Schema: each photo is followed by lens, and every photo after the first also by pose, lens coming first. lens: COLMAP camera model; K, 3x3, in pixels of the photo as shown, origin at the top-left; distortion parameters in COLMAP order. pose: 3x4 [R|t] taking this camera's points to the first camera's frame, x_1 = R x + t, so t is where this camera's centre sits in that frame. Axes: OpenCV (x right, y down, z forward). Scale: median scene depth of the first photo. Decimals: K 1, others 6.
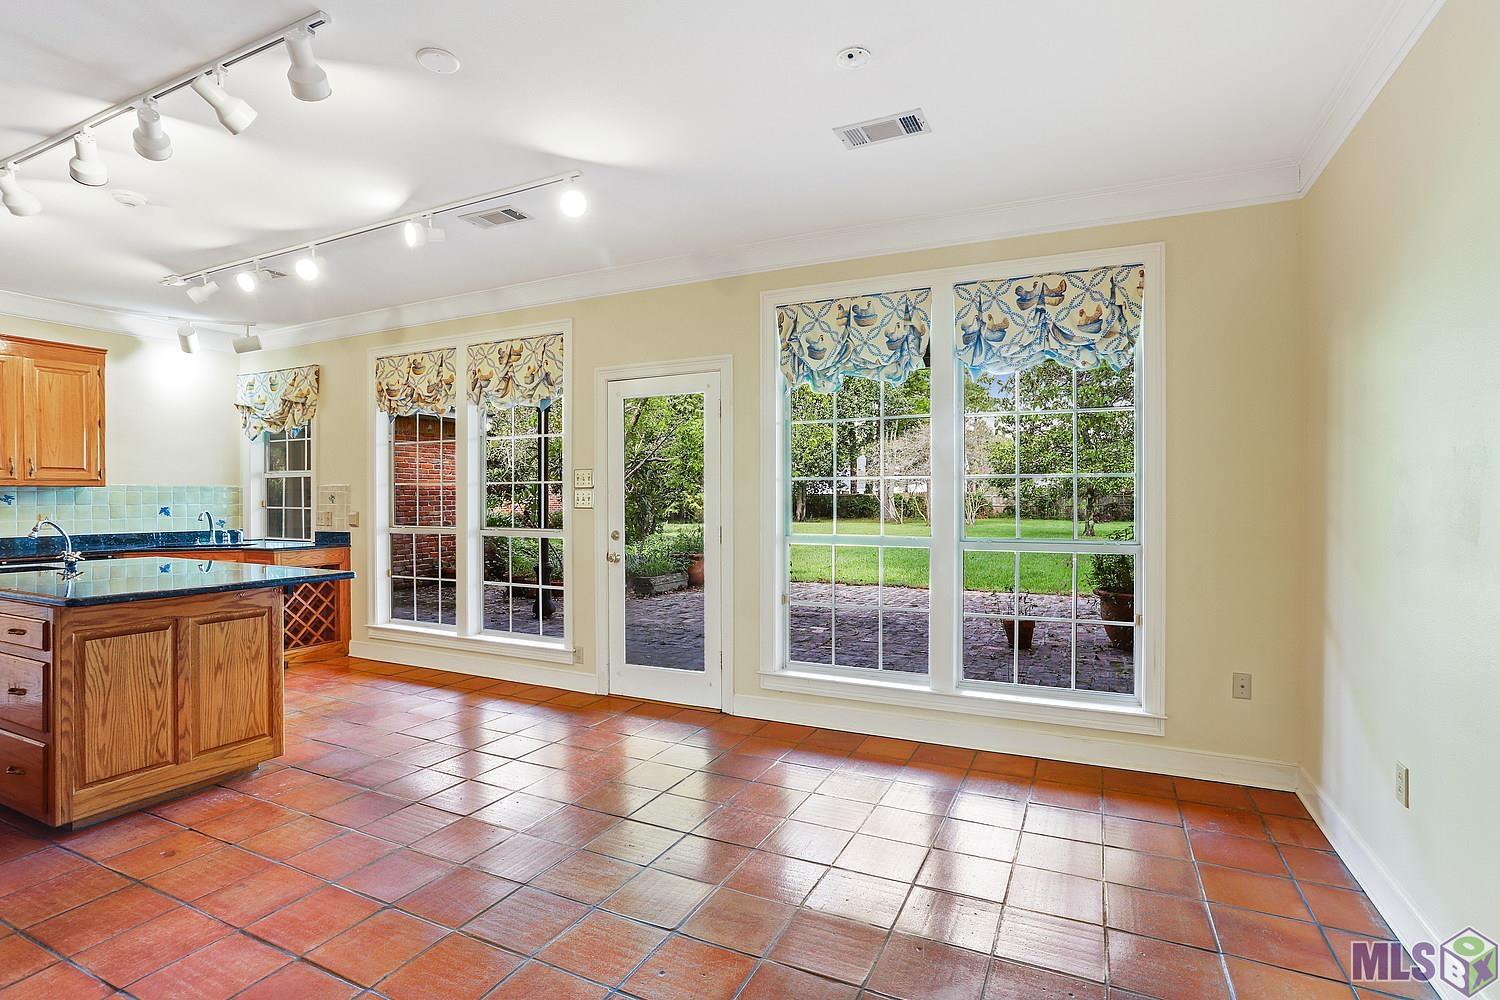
lens RADIAL K [[730.4, 0, 746.5], [0, 730.4, 502.1], [0, 0, 1]] dist [-0.034283, 0.001074]
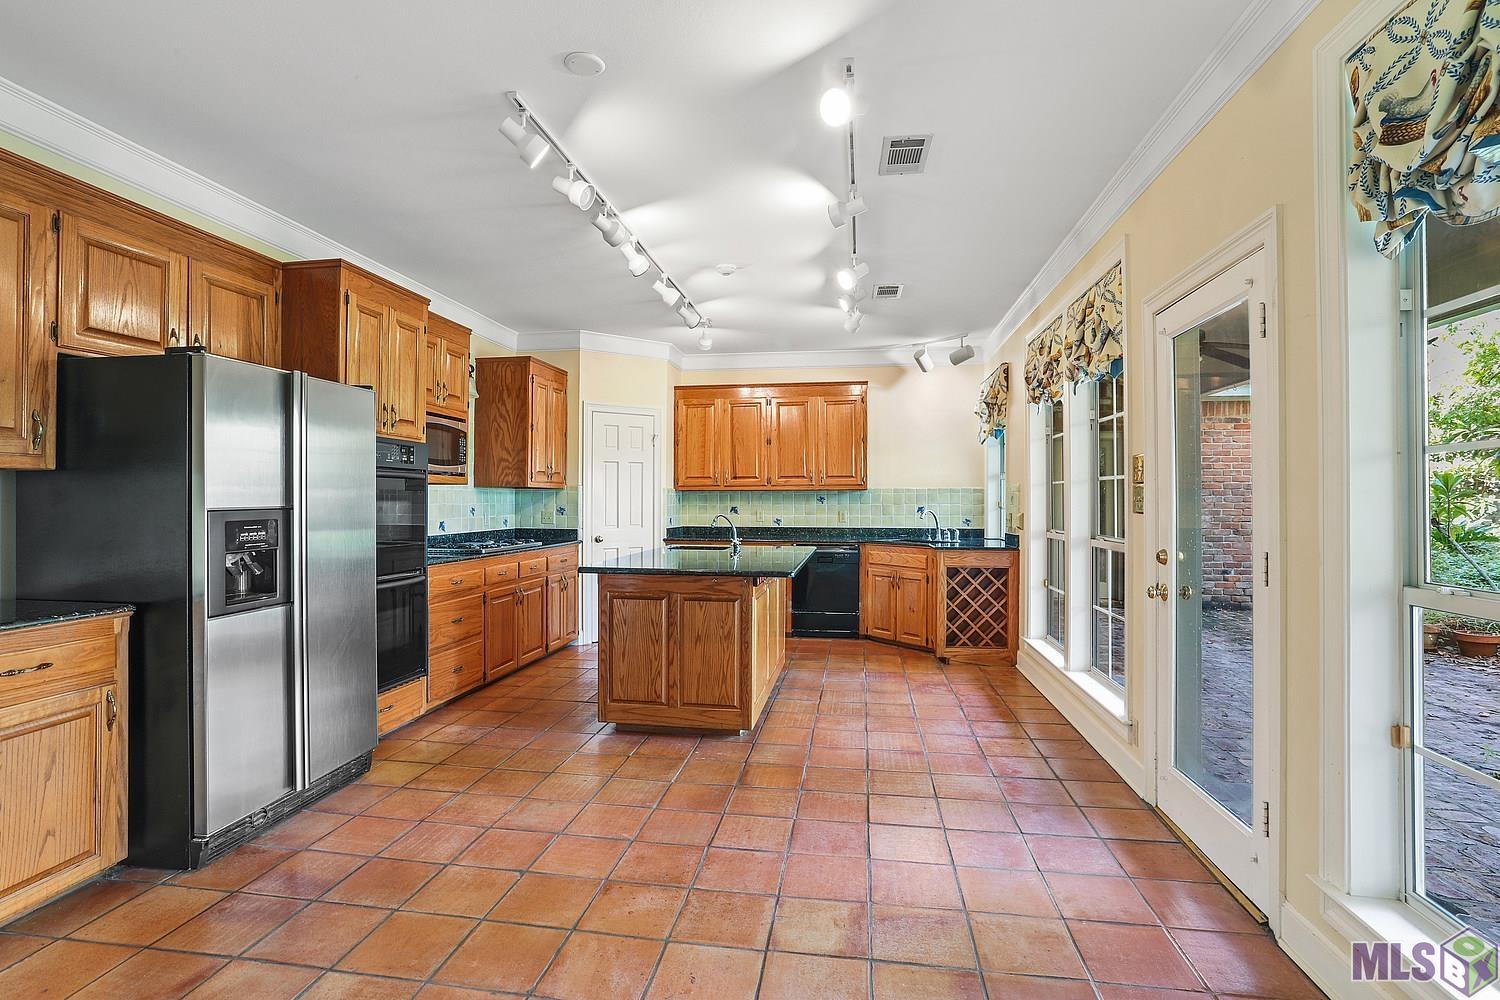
lens RADIAL K [[730.4, 0, 744.4], [0, 730.4, 494.1], [0, 0, 1]] dist [-0.034283, 0.001074]
pose [[0.277680, -0.007994, -0.960640, 0.404887], [-0.004313, 0.999945, -0.009568, -0.001667], [0.960664, 0.006800, 0.277631, 0.624350]]
